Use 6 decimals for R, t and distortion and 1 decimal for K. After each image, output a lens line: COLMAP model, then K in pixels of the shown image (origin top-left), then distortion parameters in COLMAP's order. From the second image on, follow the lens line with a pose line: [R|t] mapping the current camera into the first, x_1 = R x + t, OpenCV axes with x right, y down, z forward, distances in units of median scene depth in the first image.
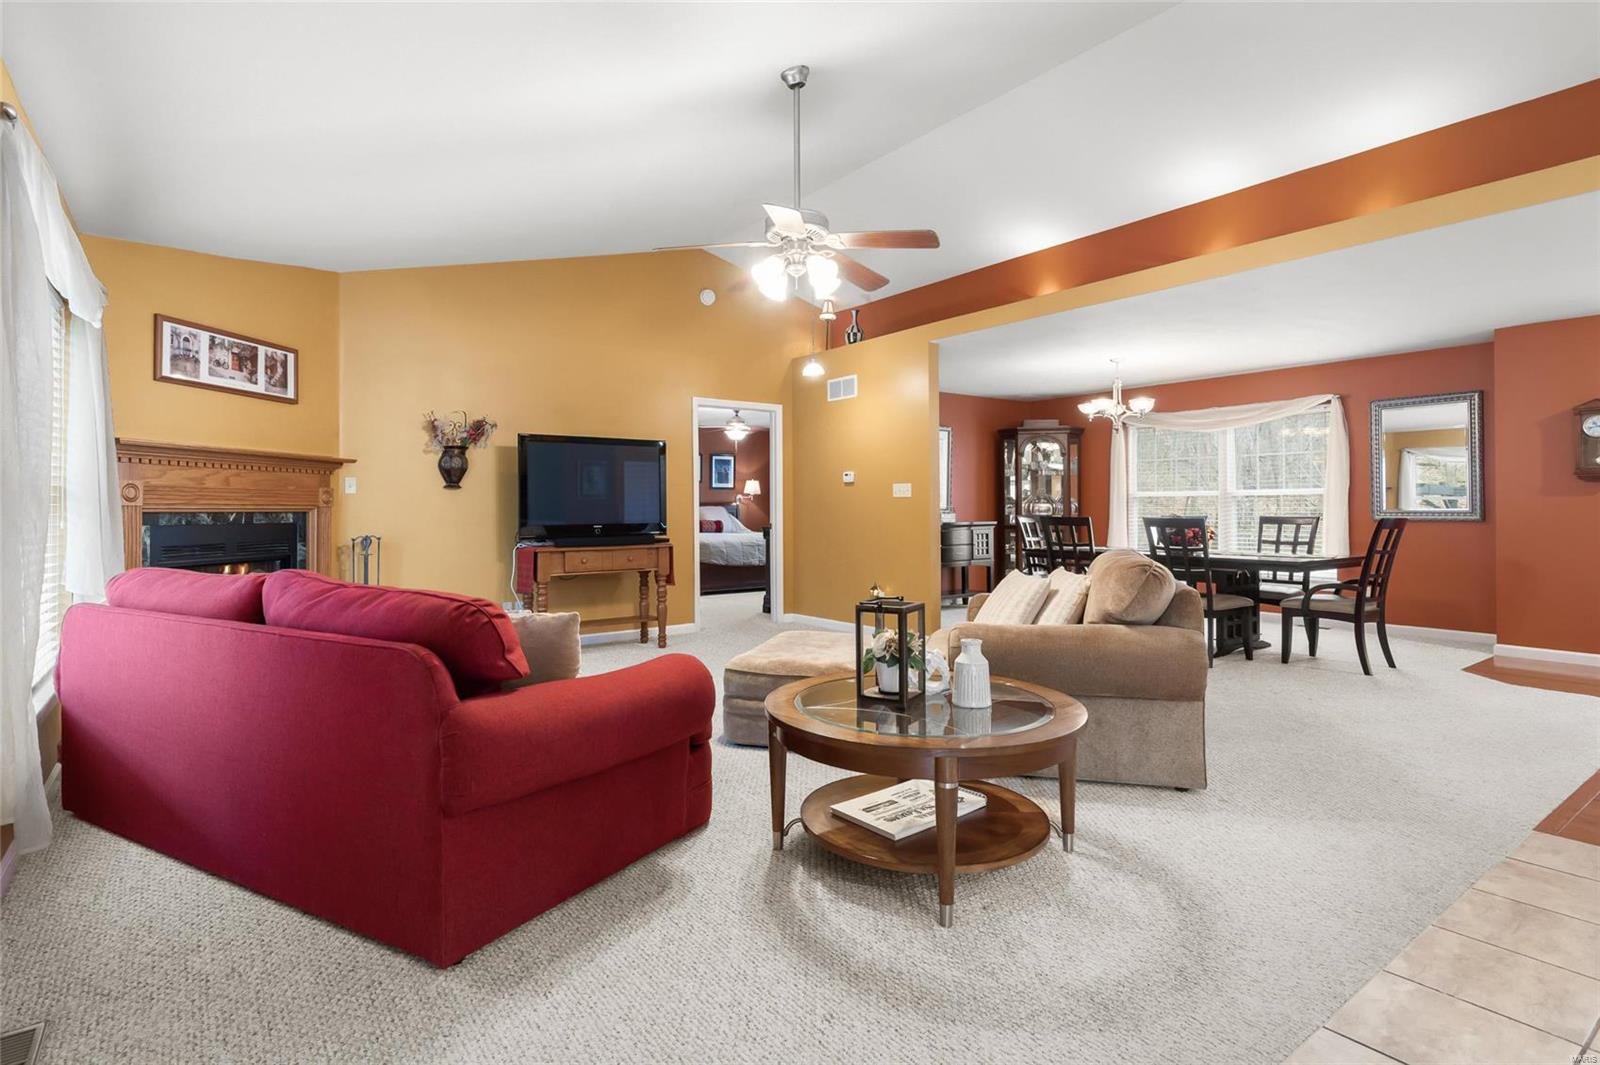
lens RADIAL K [[790.1, 0, 764.6], [0, 790.1, 509.0], [0, 0, 1]] dist [0.004106, -0.001298]
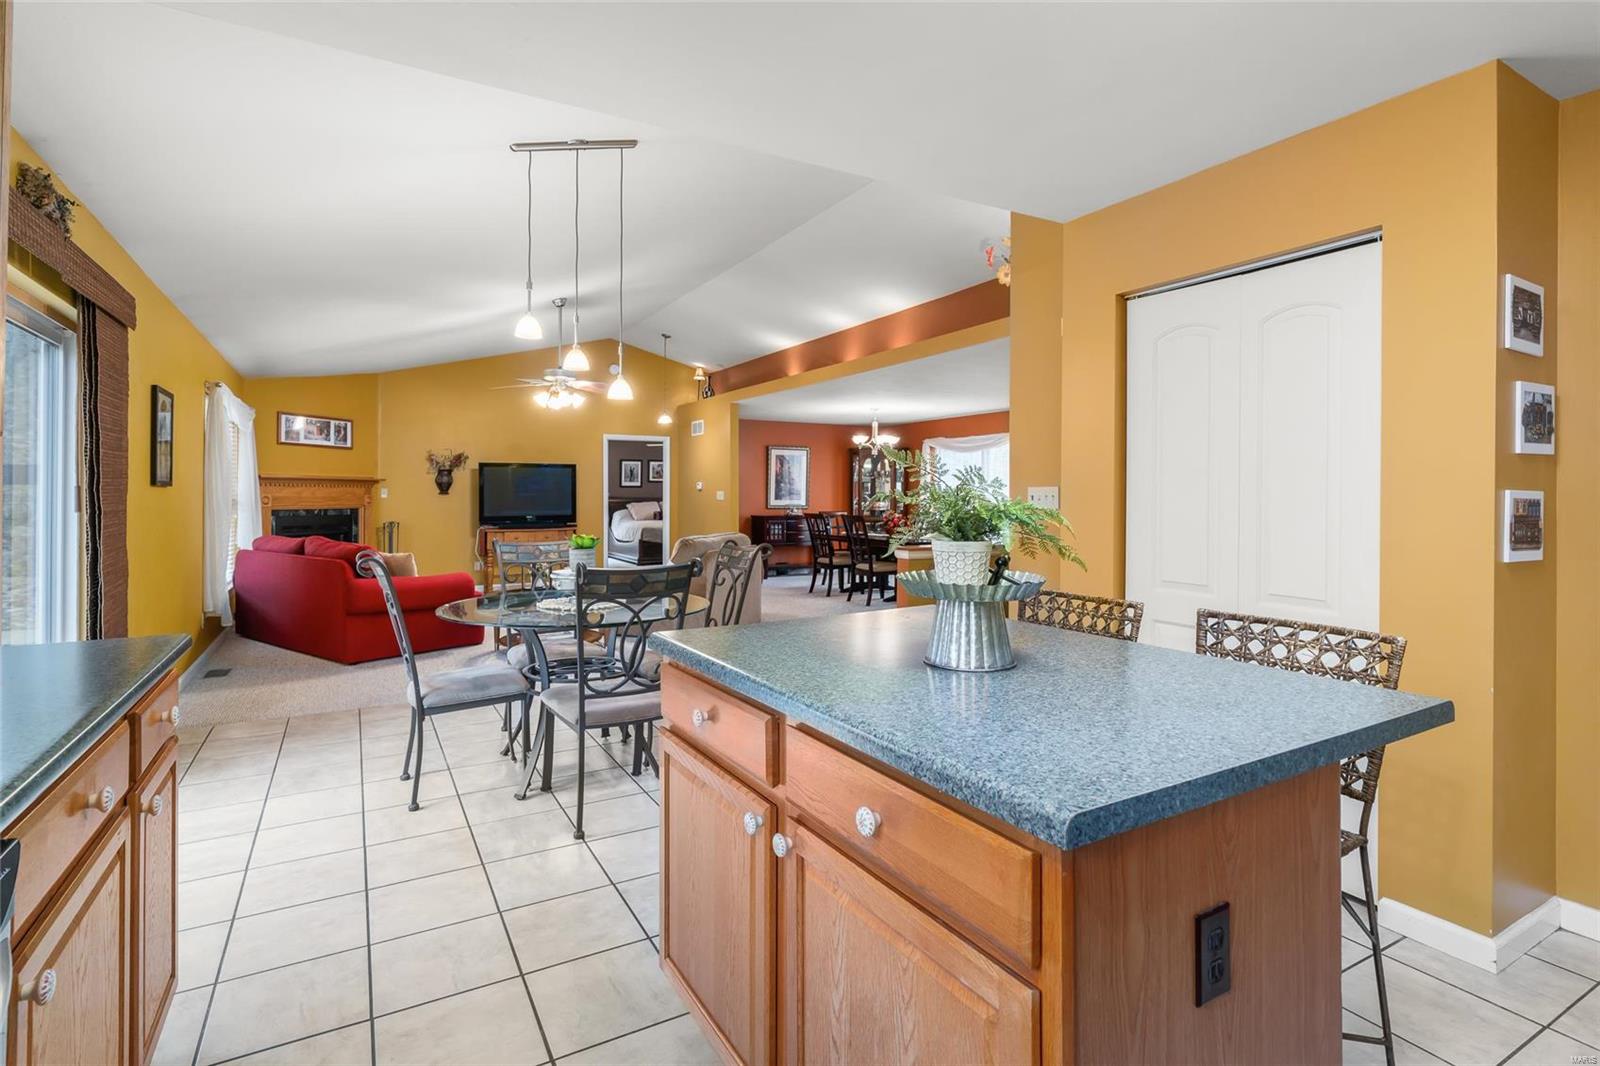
lens RADIAL K [[790.1, 0, 775.9], [0, 790.1, 496.3], [0, 0, 1]] dist [0.004106, -0.001298]
pose [[0.992067, 0.004784, -0.125620, 0.530063], [-0.004588, 0.999988, 0.001854, -0.028250], [0.125628, -0.001263, 0.992077, -0.599978]]
